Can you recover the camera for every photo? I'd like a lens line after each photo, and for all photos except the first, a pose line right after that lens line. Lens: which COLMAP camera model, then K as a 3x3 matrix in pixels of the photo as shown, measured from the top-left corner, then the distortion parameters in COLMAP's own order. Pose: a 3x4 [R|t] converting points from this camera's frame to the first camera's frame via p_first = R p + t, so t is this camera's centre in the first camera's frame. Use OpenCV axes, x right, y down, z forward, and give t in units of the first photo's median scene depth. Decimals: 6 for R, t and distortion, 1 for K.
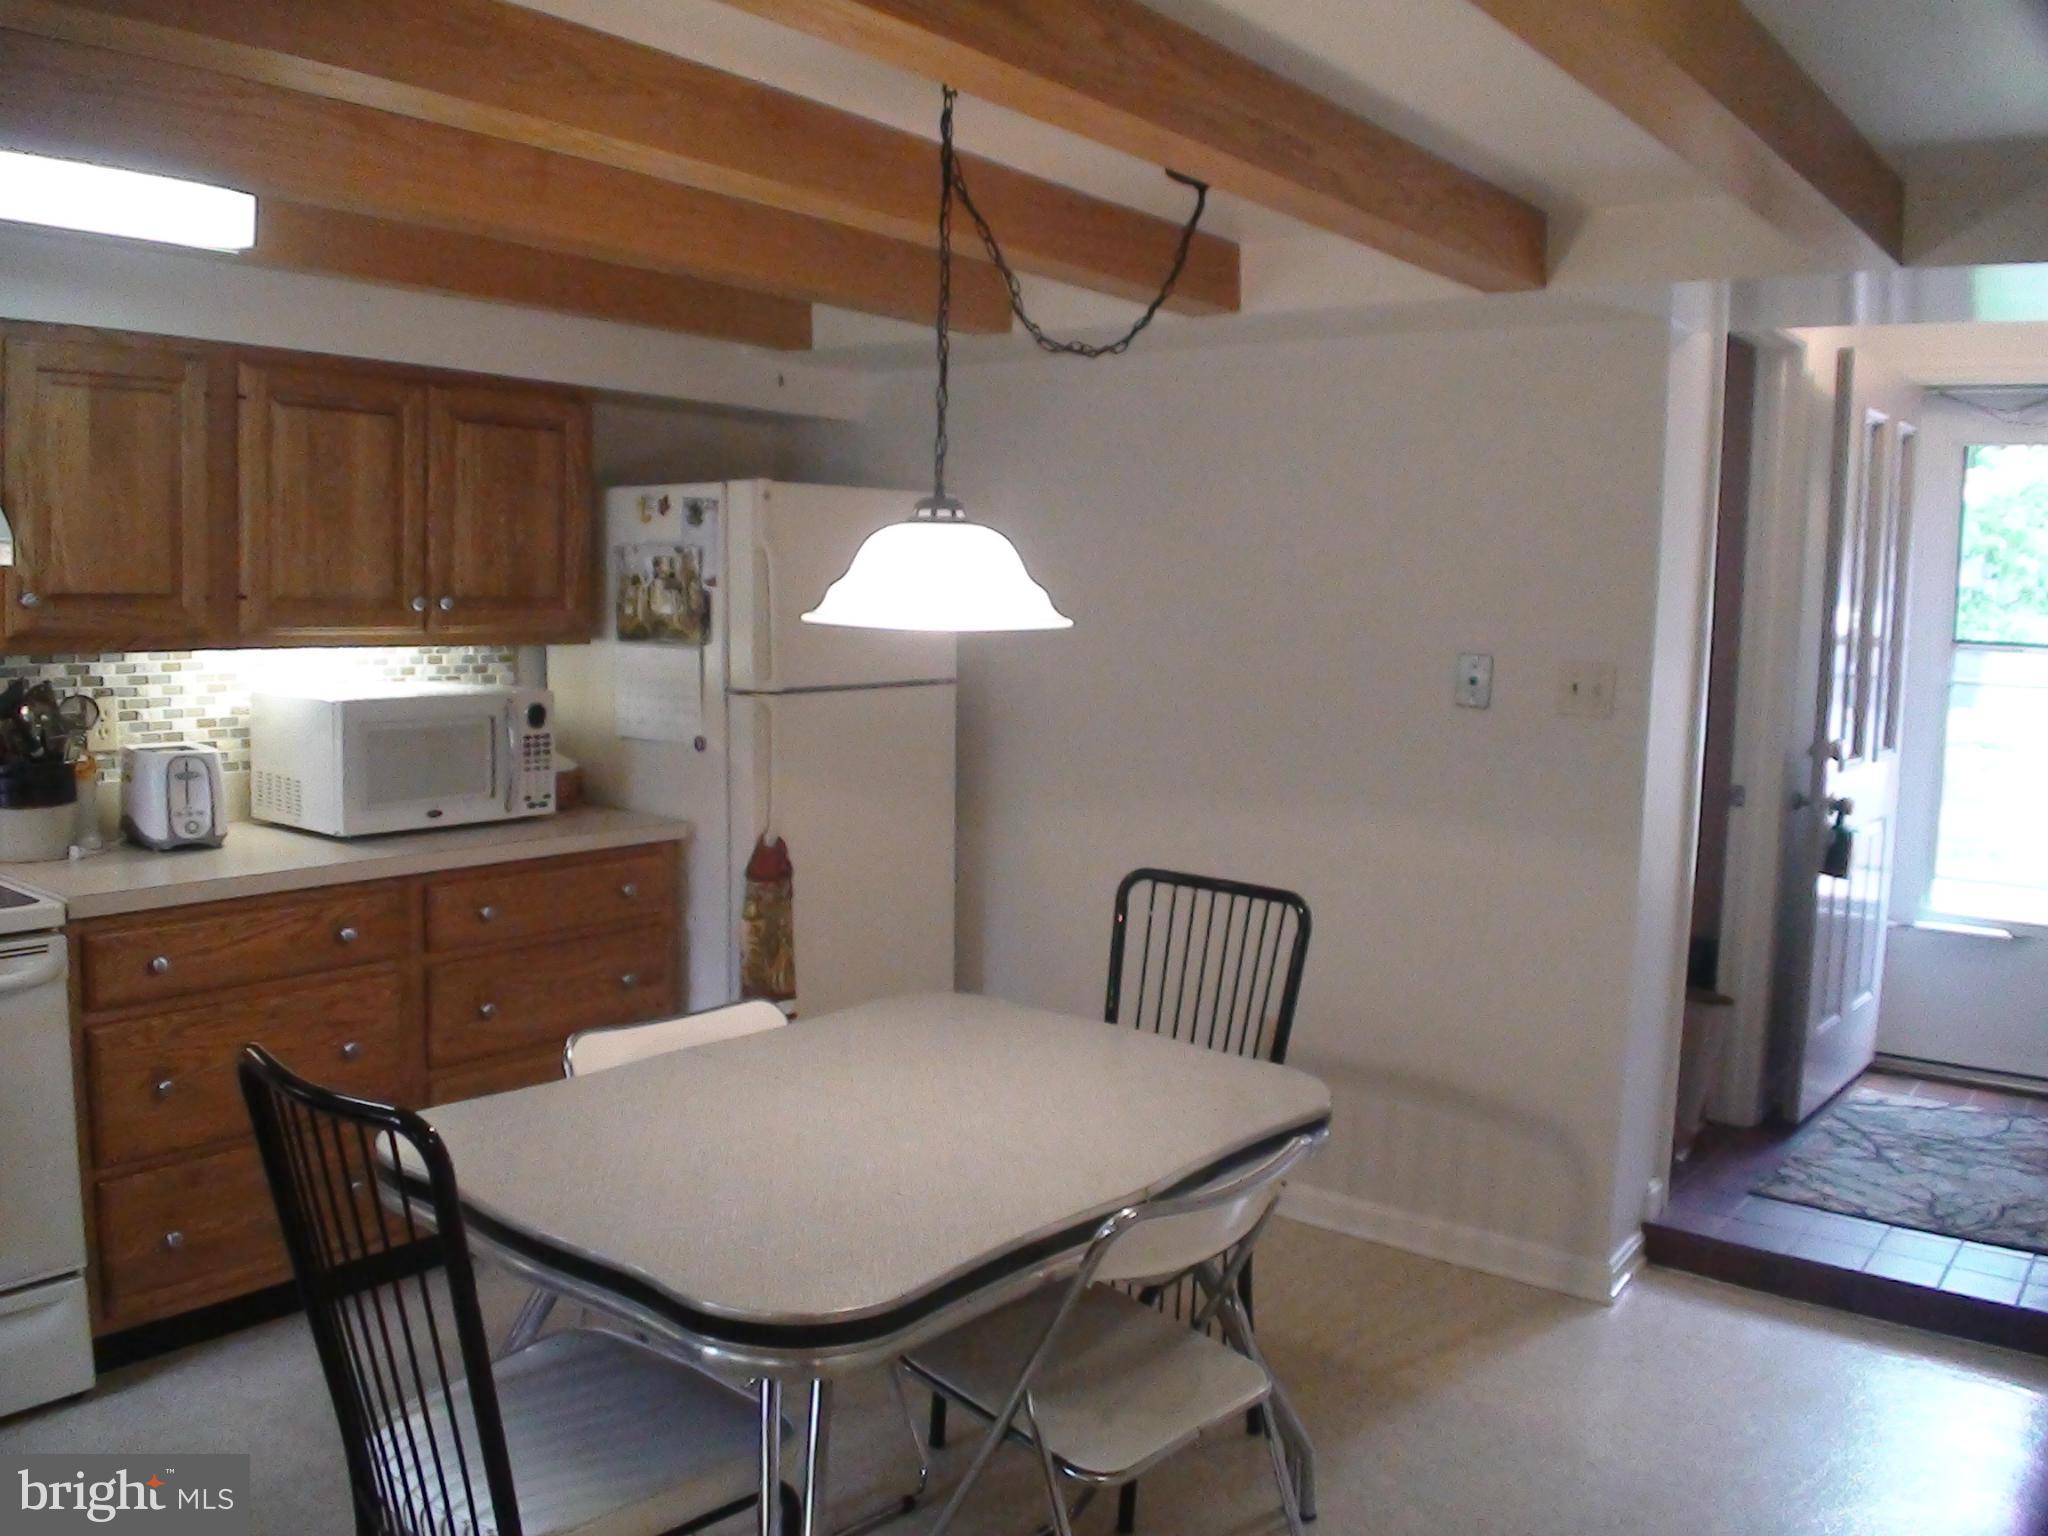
lens RADIAL K [[1709.4, 0, 1033.1], [0, 1709.4, 742.3], [0, 0, 1]] dist [-0.001011, -0.170095]
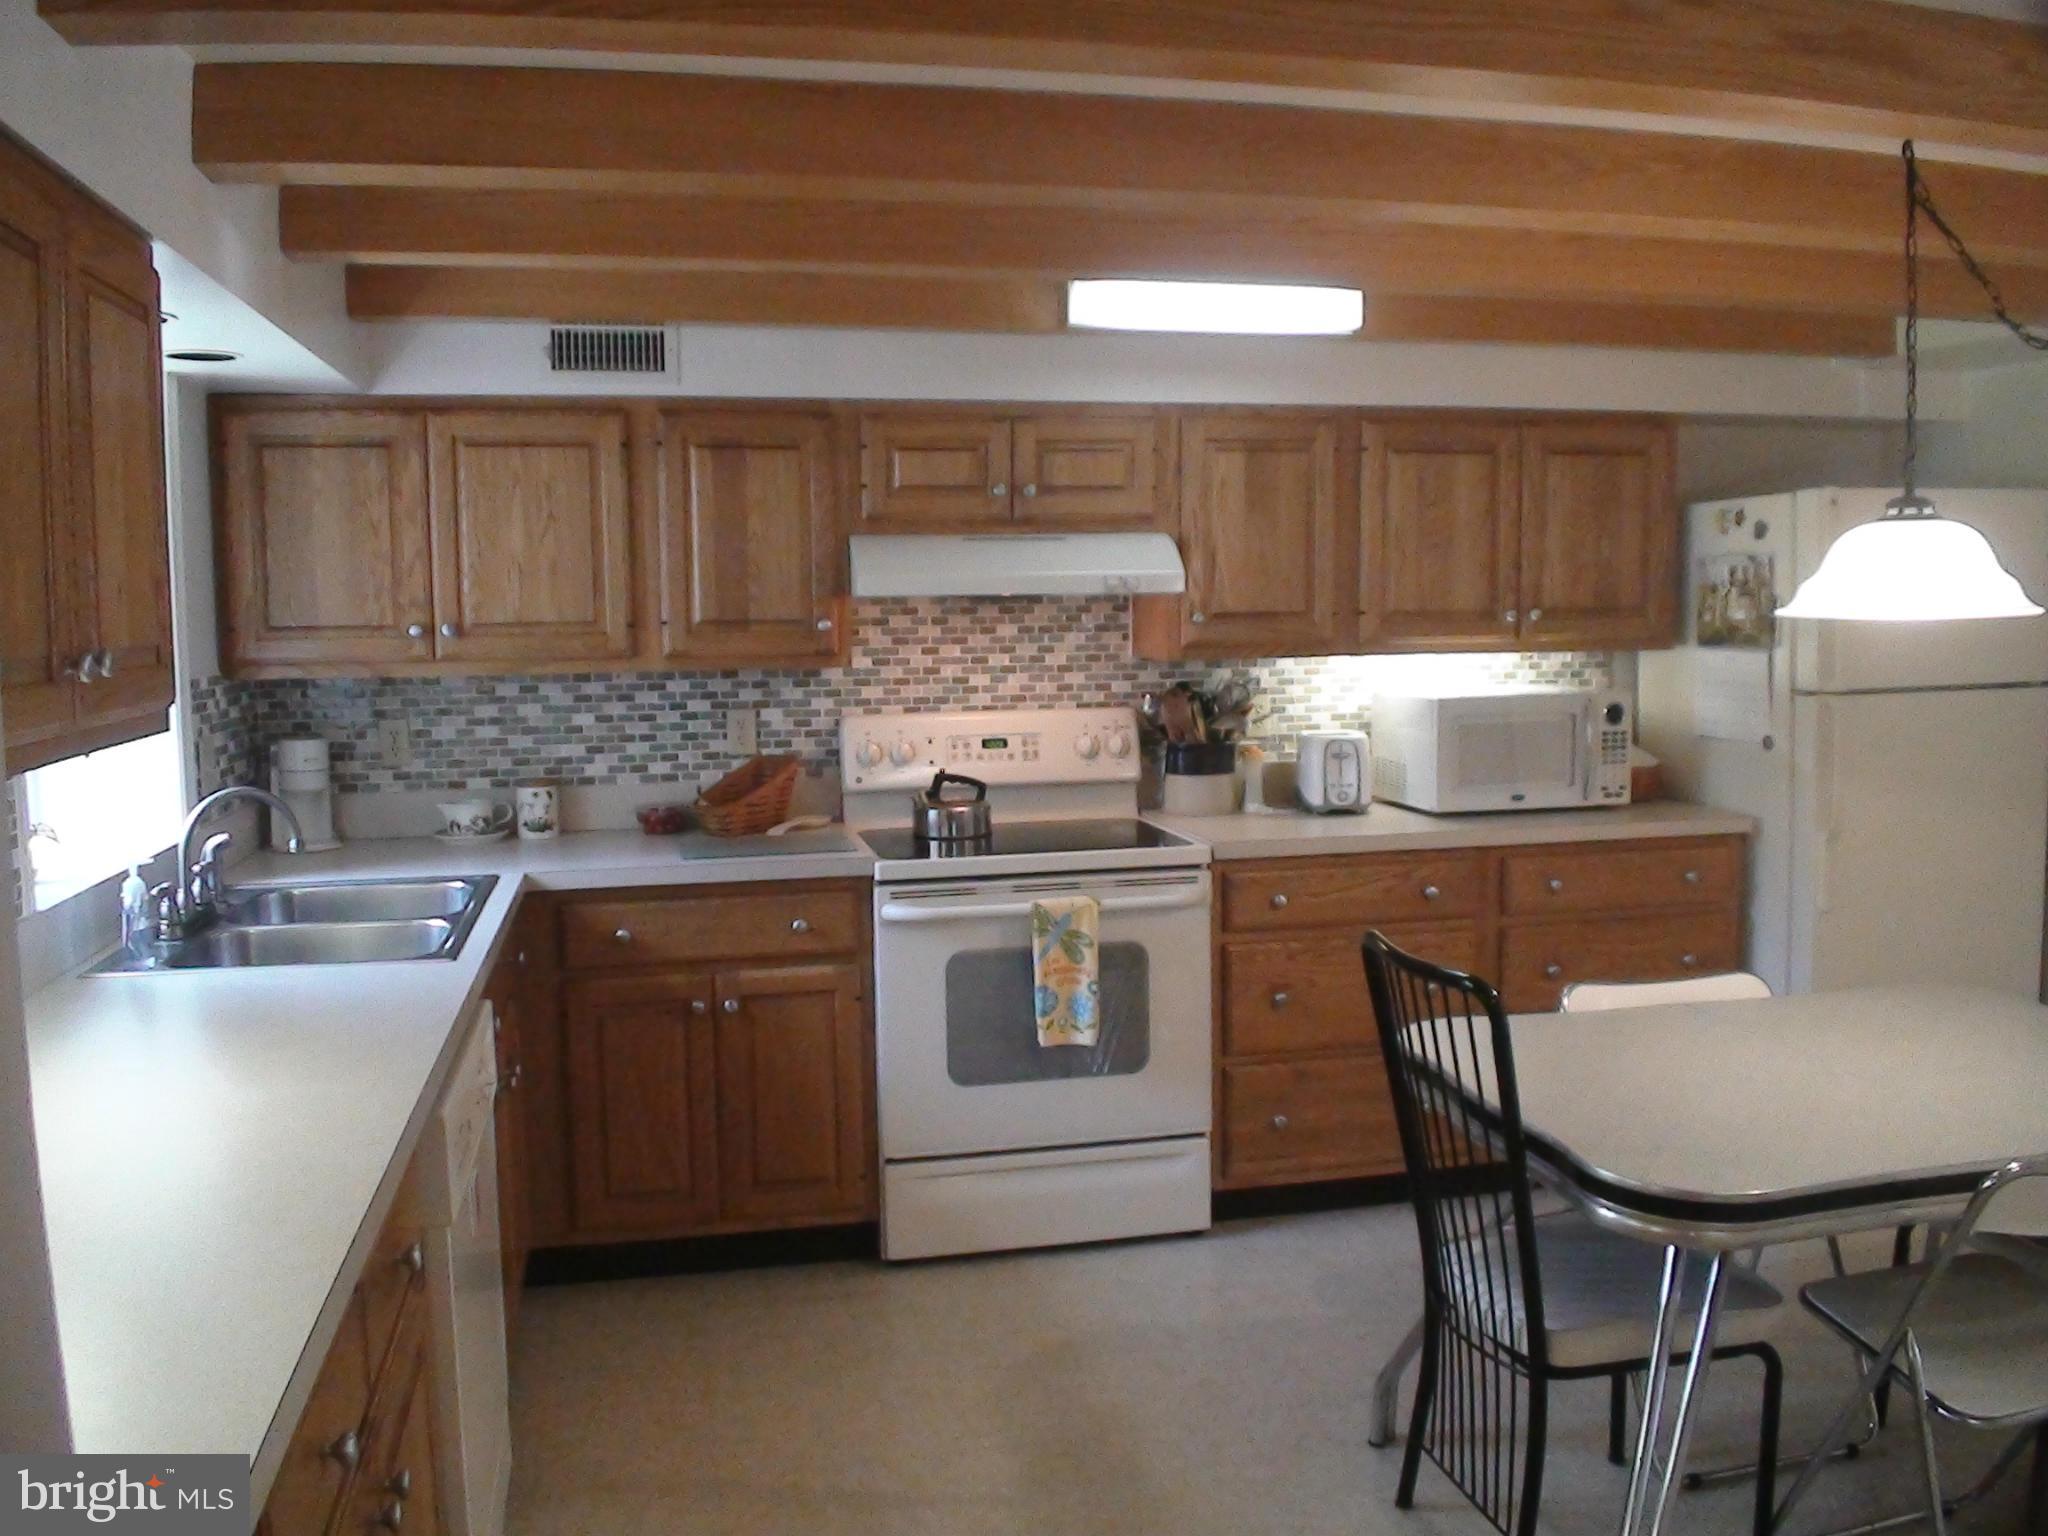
lens RADIAL K [[1625.7, 0, 1017.4], [0, 1625.7, 759.6], [0, 0, 1]] dist [0.038158, -0.267619]
pose [[0.764256, 0.026805, -0.644355, 0.099402], [-0.025834, 0.999606, 0.010942, 0.013047], [0.644395, 0.008284, 0.764648, -0.059215]]
